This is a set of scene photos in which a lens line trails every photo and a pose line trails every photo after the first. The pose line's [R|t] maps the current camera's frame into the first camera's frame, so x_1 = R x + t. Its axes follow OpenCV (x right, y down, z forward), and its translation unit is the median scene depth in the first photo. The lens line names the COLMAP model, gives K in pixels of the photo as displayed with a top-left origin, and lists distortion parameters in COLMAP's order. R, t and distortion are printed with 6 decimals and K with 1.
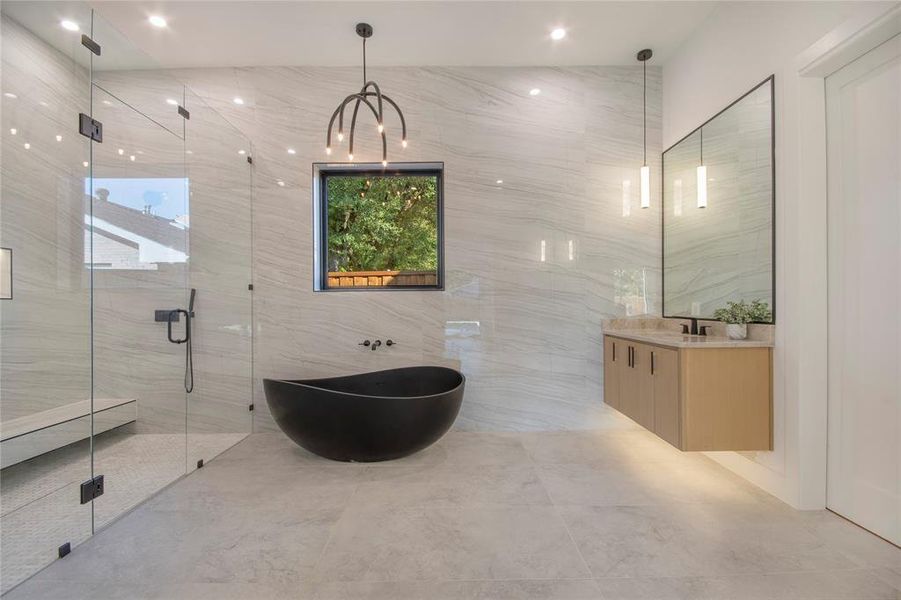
lens RADIAL K [[397.6, 0, 451.7], [0, 397.6, 303.9], [0, 0, 1]] dist [-0.003961, -0.002530]
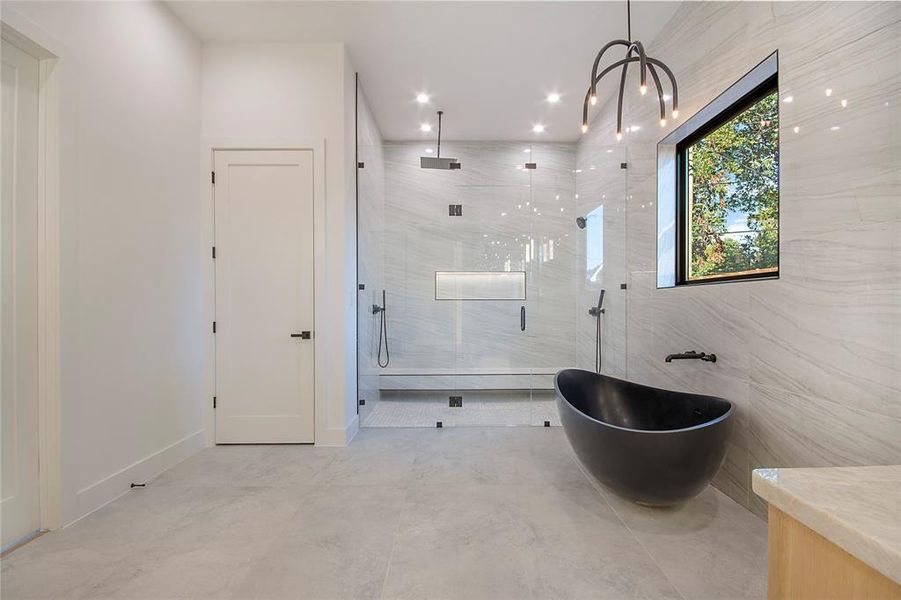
lens RADIAL K [[397.6, 0, 453.8], [0, 397.6, 298.6], [0, 0, 1]] dist [-0.003961, -0.002530]
pose [[-0.002097, -0.009212, -0.999955, 0.710356], [0.003016, 0.999953, -0.009218, -0.002065], [0.999993, -0.003035, -0.002069, 0.714365]]
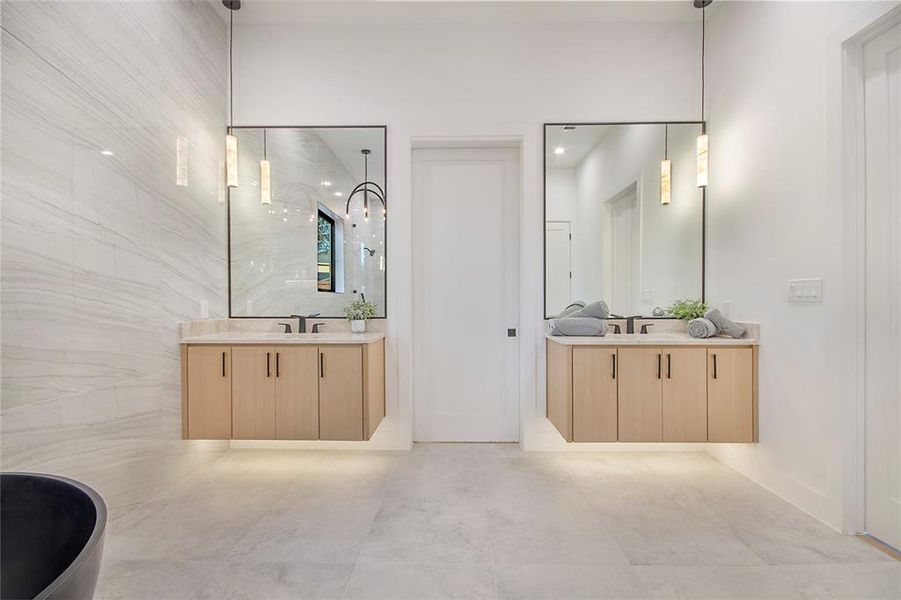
lens RADIAL K [[397.6, 0, 448.8], [0, 397.6, 305.1], [0, 0, 1]] dist [-0.003961, -0.002530]
pose [[0.021757, -0.003561, 0.999757, -0.417834], [-0.005188, 0.999980, 0.003674, 0.001254], [-0.999750, -0.005267, 0.021738, 0.660072]]
